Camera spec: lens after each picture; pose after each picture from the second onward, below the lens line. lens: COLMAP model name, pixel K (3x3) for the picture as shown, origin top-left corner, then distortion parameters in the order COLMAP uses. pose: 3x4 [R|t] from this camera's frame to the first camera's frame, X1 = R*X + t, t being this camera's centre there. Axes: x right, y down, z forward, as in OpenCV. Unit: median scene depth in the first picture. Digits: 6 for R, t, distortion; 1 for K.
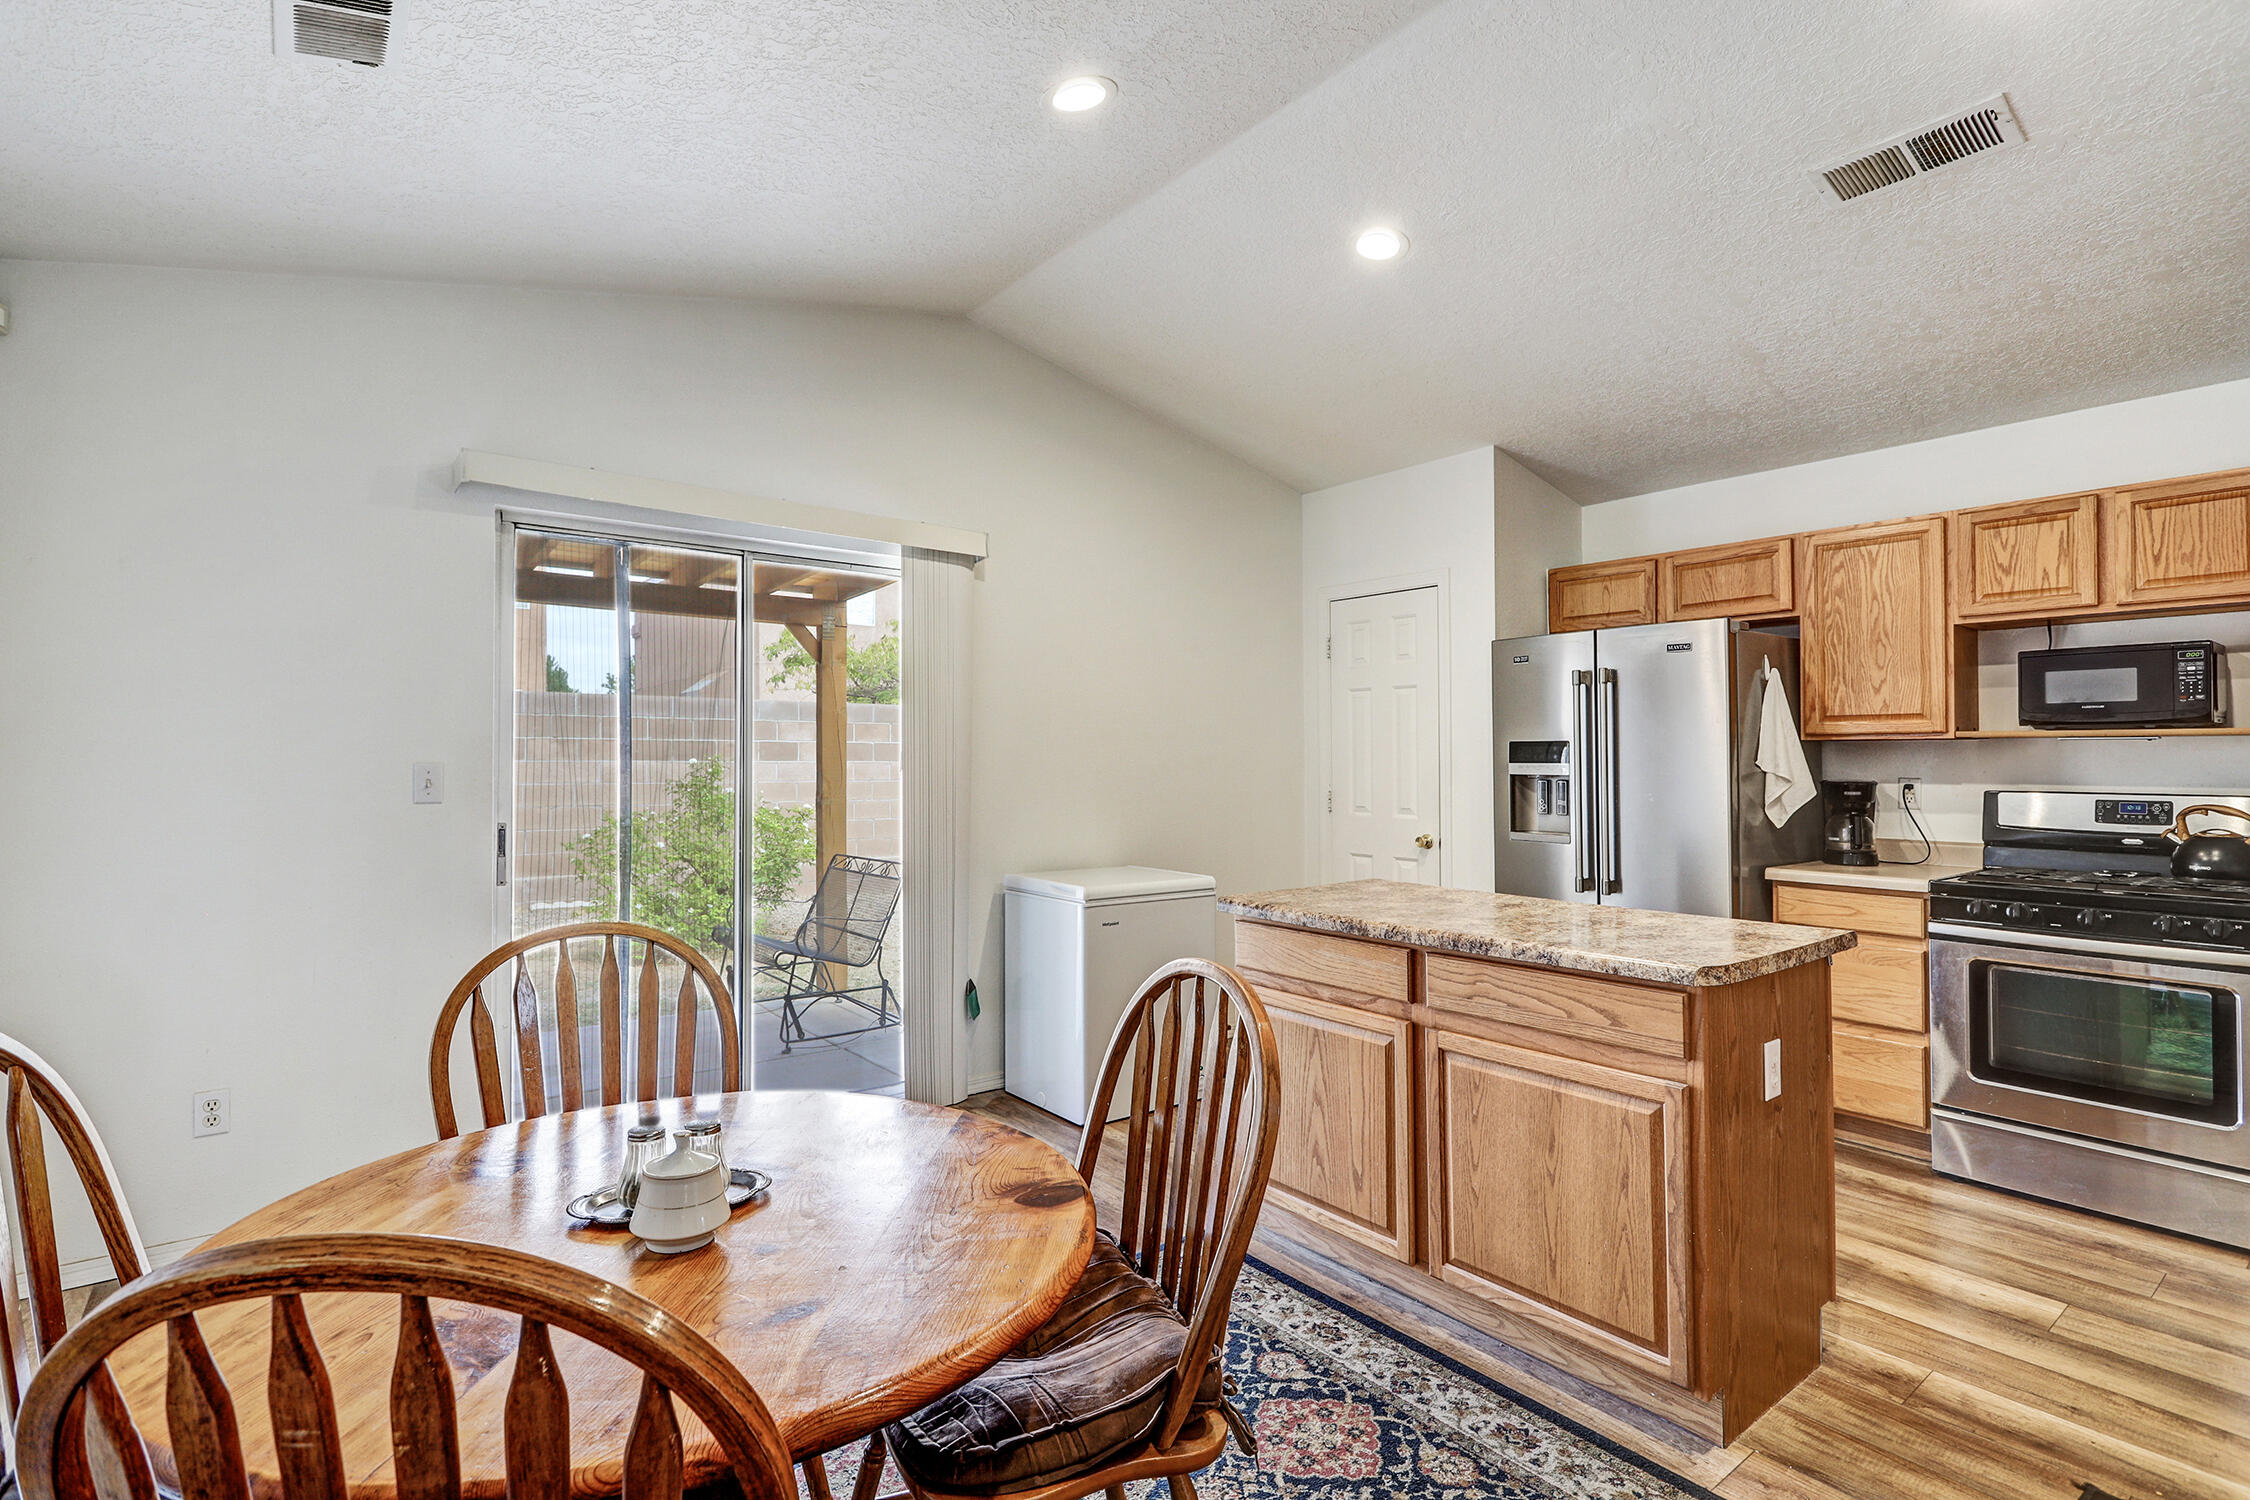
lens RADIAL K [[1067.8, 0, 1123.4], [0, 1067.8, 752.7], [0, 0, 1]] dist [-0.004215, 0.000402]
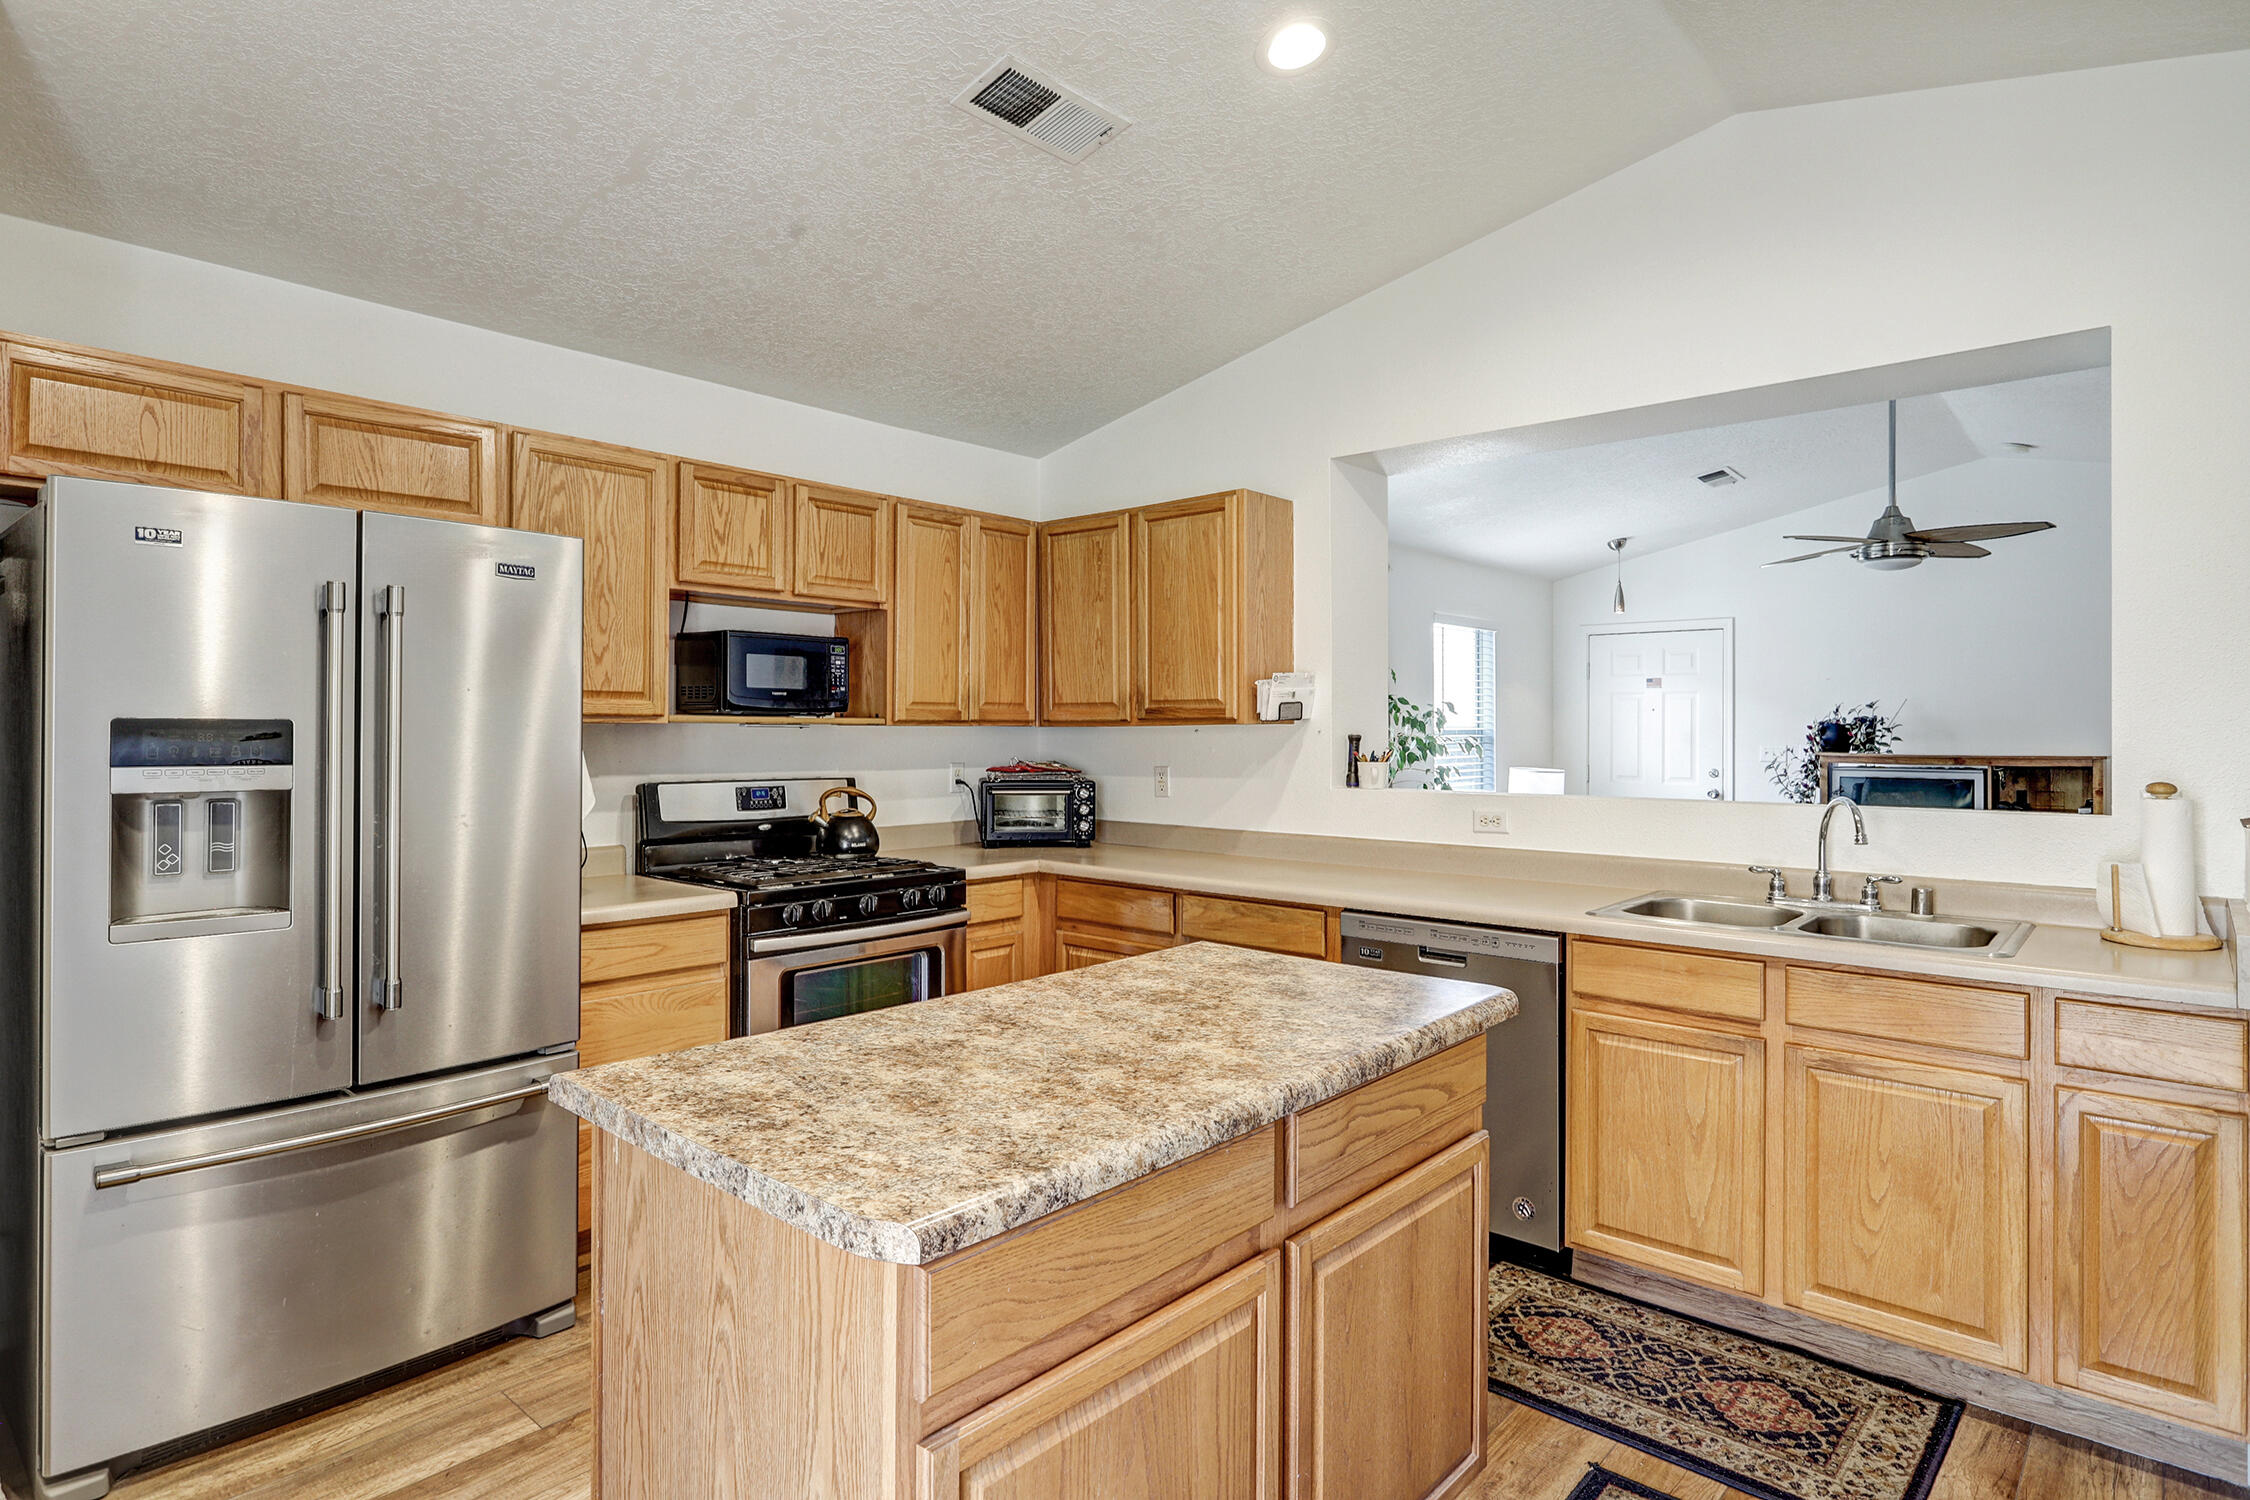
lens RADIAL K [[1202.7, 0, 1116.9], [0, 1202.7, 720.9], [0, 0, 1]] dist [-0.004698, -0.000890]
pose [[-0.182365, 0.005488, 0.983216, -0.237252], [-0.009838, 0.999924, -0.007406, -0.012356], [-0.983182, -0.011023, -0.182297, 0.864230]]
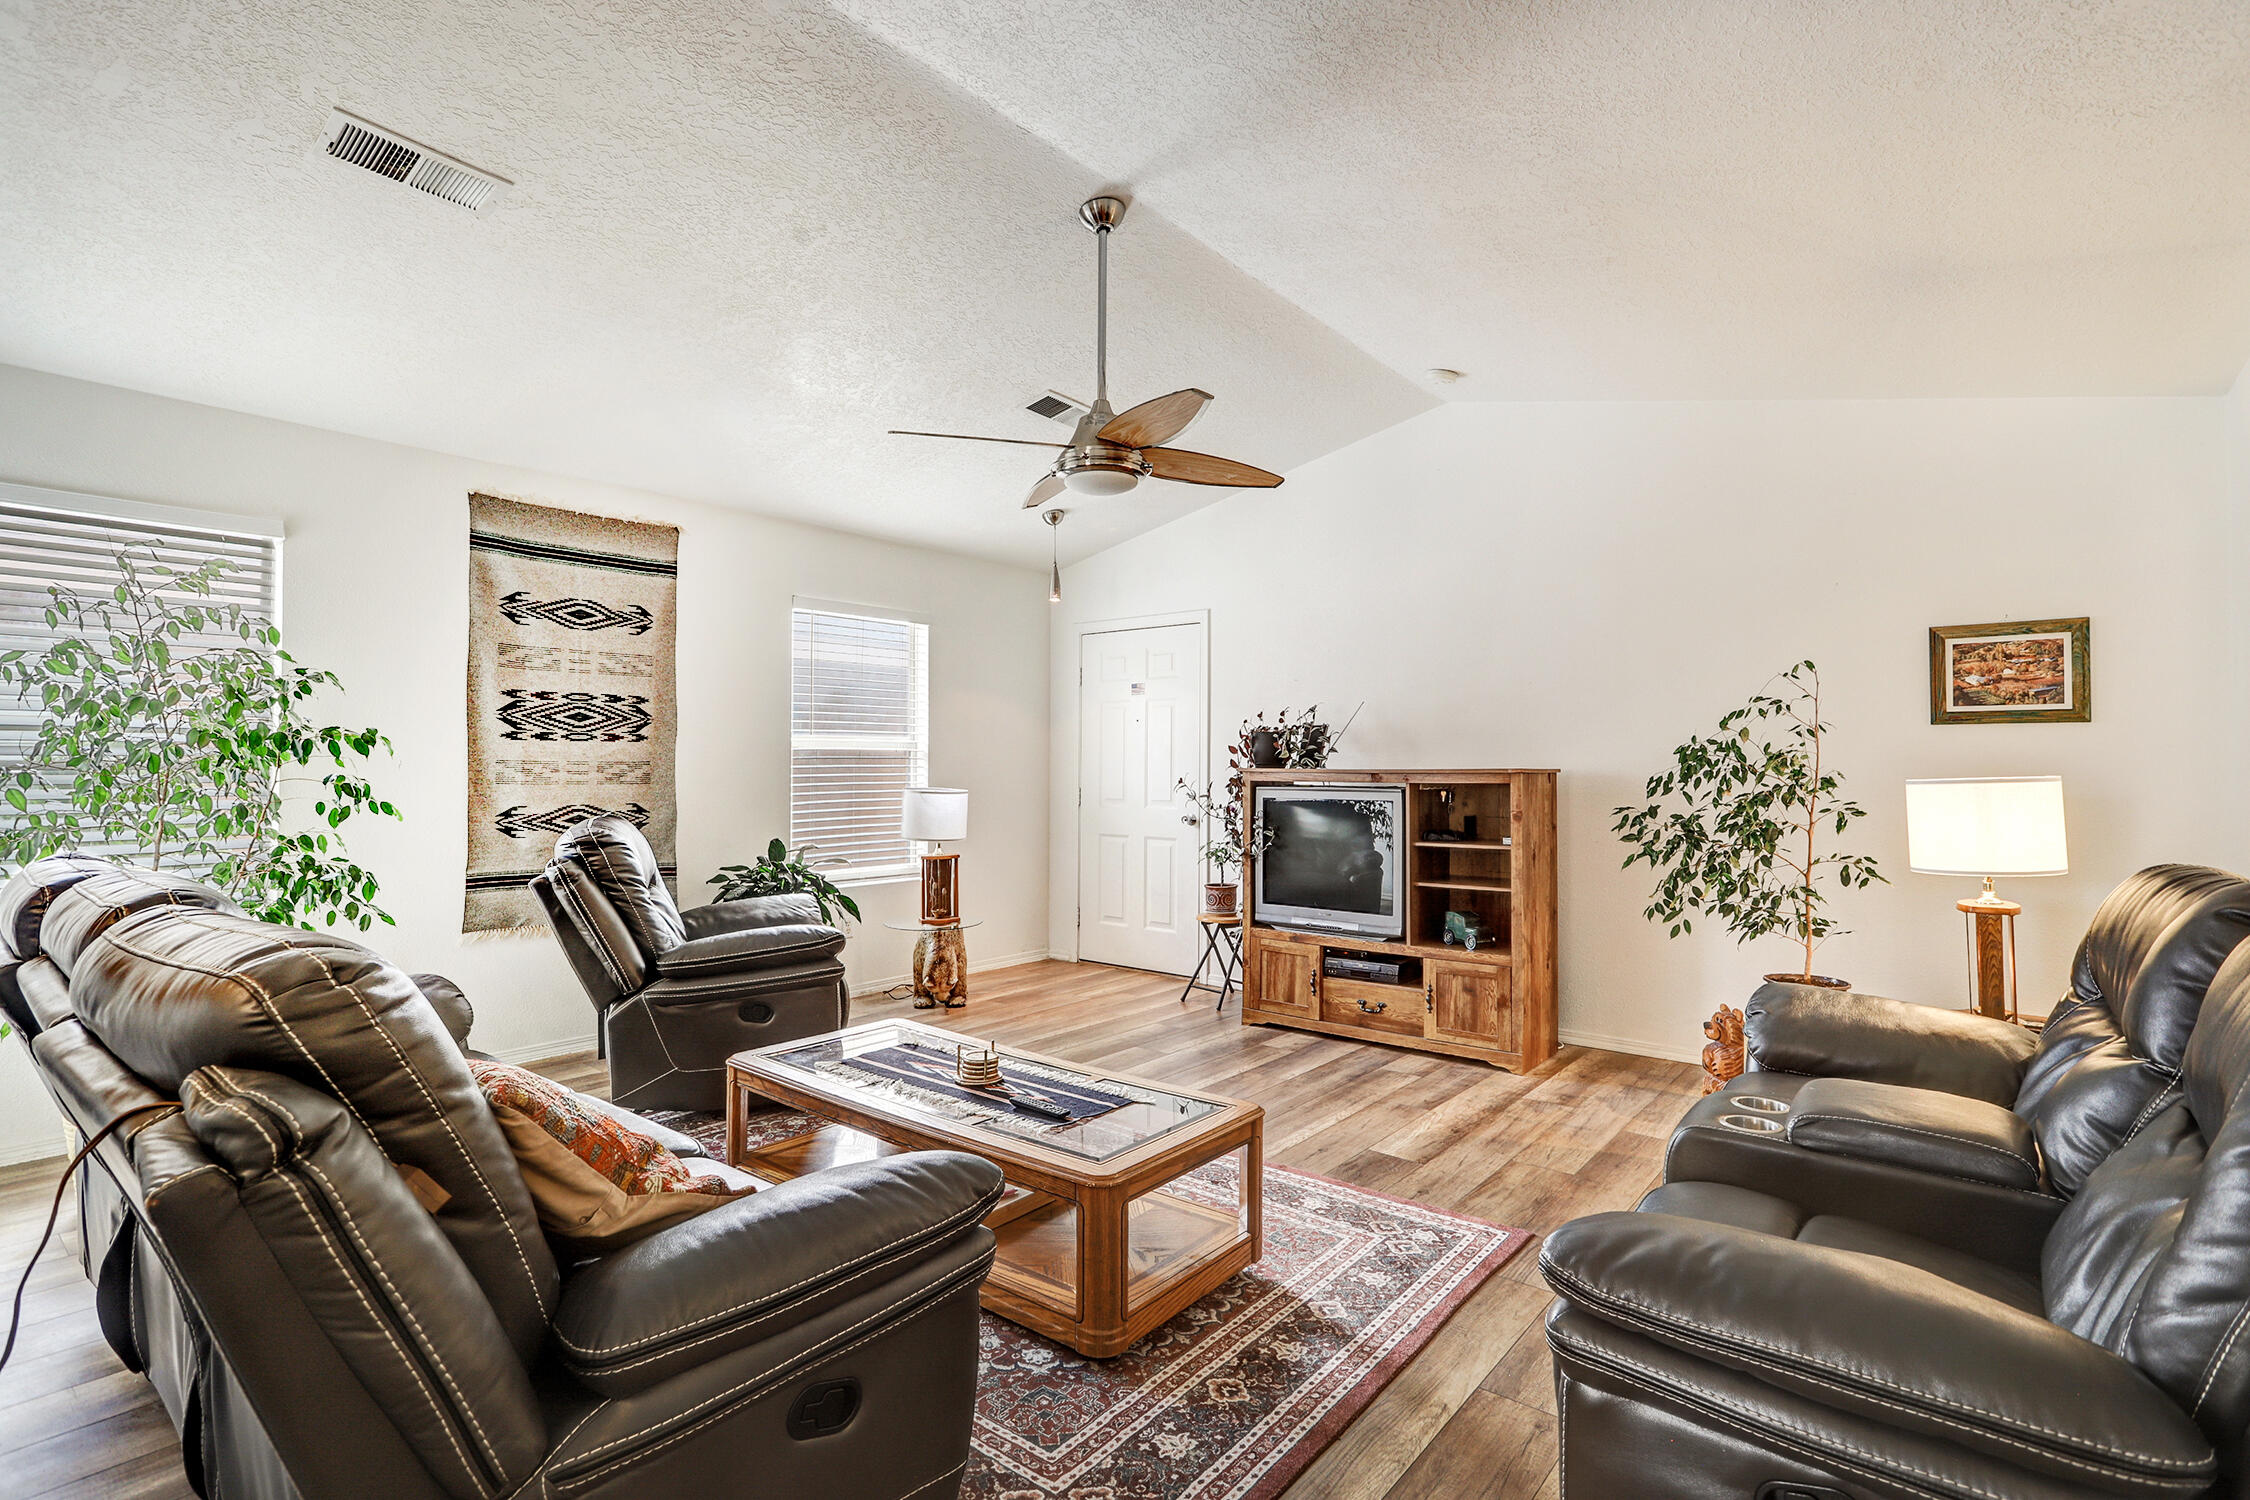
lens RADIAL K [[1067.8, 0, 1127.7], [0, 1067.8, 752.4], [0, 0, 1]] dist [-0.004215, 0.000402]
pose [[-0.226075, 0.010062, 0.974058, 0.719169], [-0.010711, 0.999861, -0.012814, 0.047190], [-0.974051, -0.013330, -0.225936, -1.582070]]
